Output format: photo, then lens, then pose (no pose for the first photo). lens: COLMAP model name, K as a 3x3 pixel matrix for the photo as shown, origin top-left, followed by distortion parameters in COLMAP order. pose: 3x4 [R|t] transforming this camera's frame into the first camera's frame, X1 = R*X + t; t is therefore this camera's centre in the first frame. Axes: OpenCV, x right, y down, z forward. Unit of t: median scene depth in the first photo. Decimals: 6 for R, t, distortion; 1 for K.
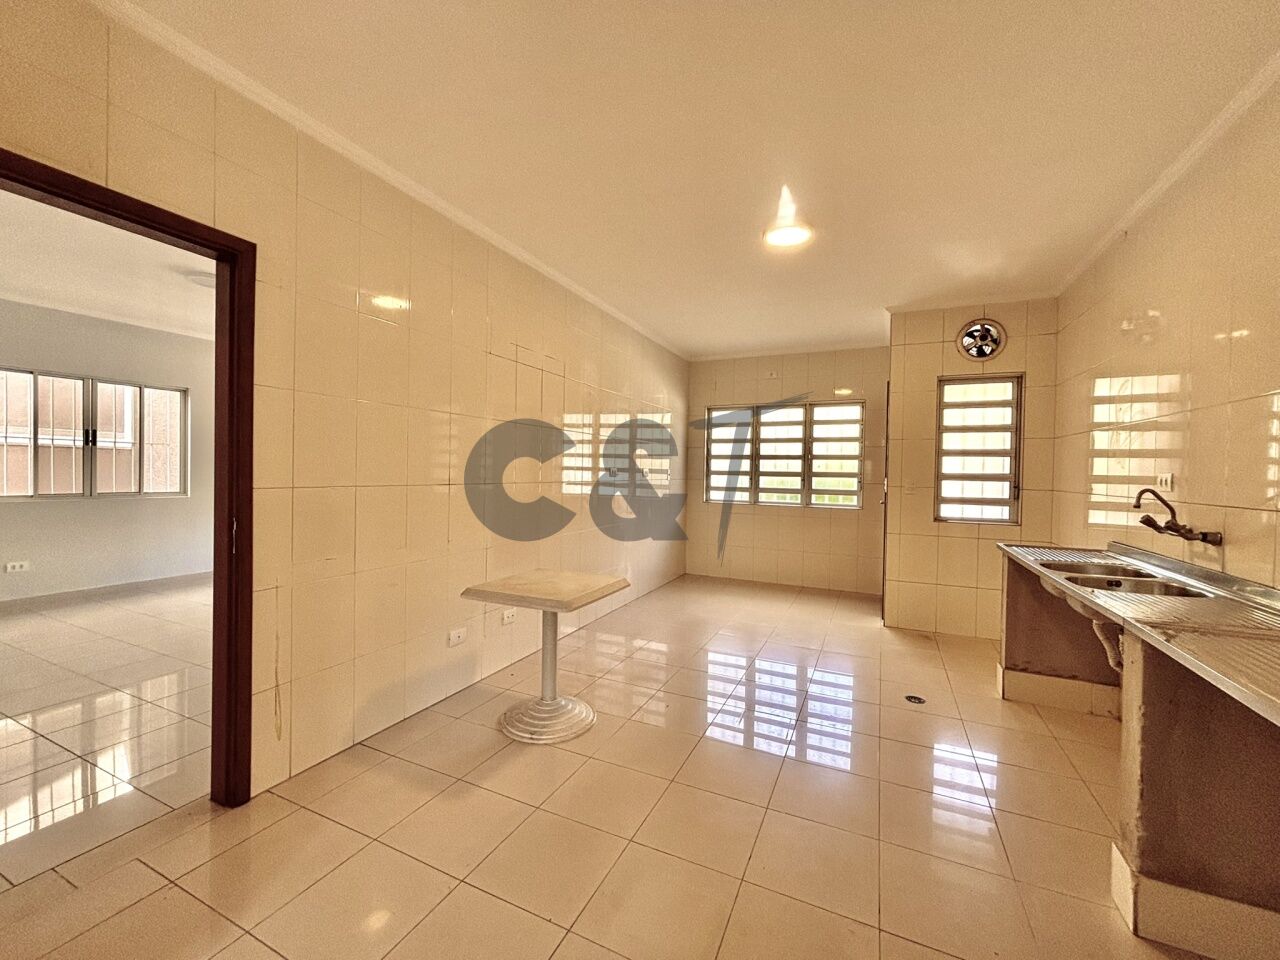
lens RADIAL K [[515.6, 0, 625.7], [0, 515.6, 482.9], [0, 0, 1]] dist [-0.006164, 0.001845]
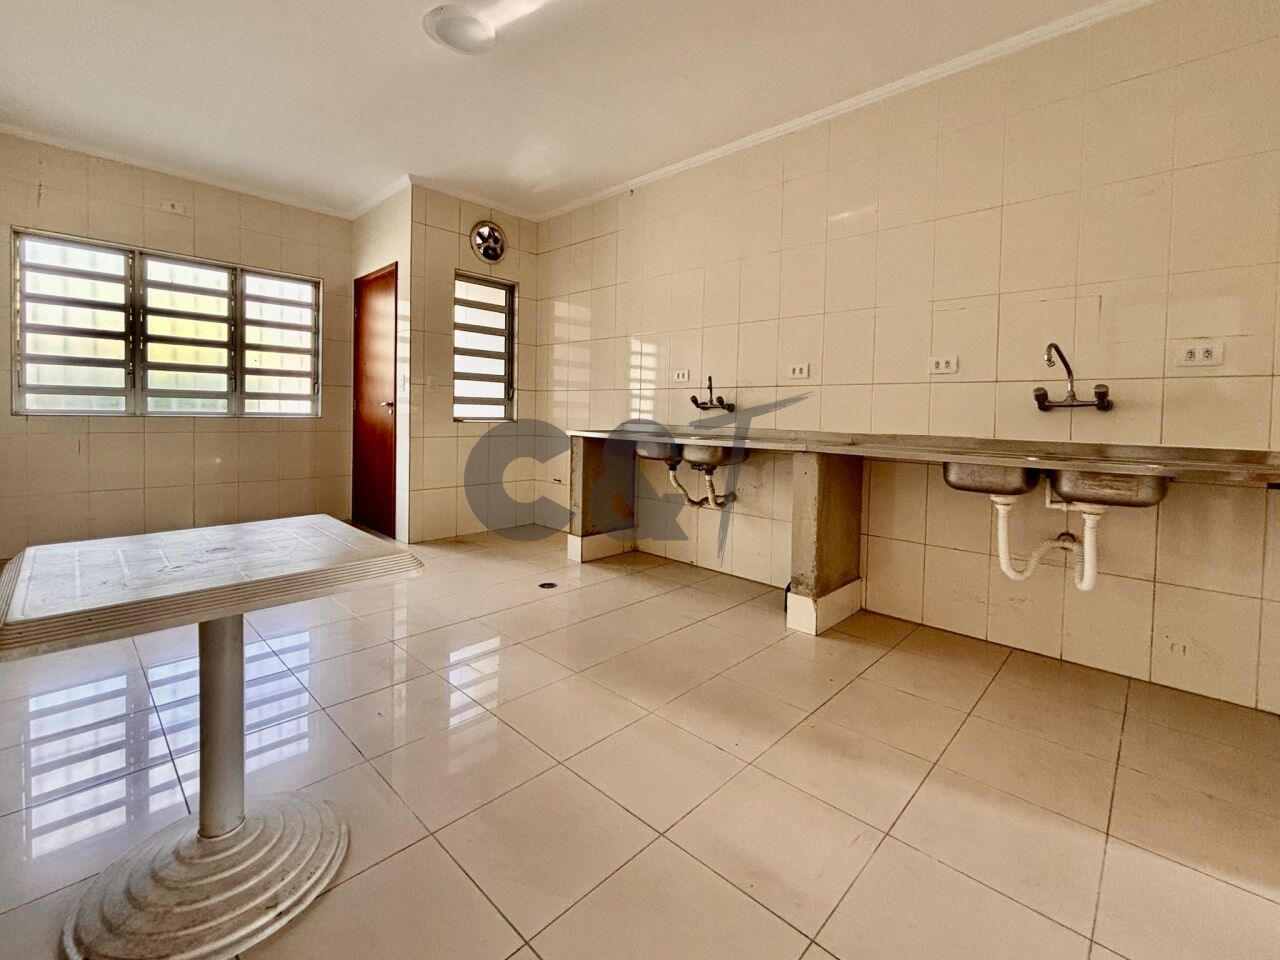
lens RADIAL K [[562.6, 0, 659.0], [0, 562.6, 432.6], [0, 0, 1]] dist [0.004757, -0.000092]
pose [[0.301539, -0.047290, 0.952280, -0.209747], [0.006564, 0.998849, 0.047524, 0.035651], [-0.953431, -0.008079, 0.301502, 0.236085]]
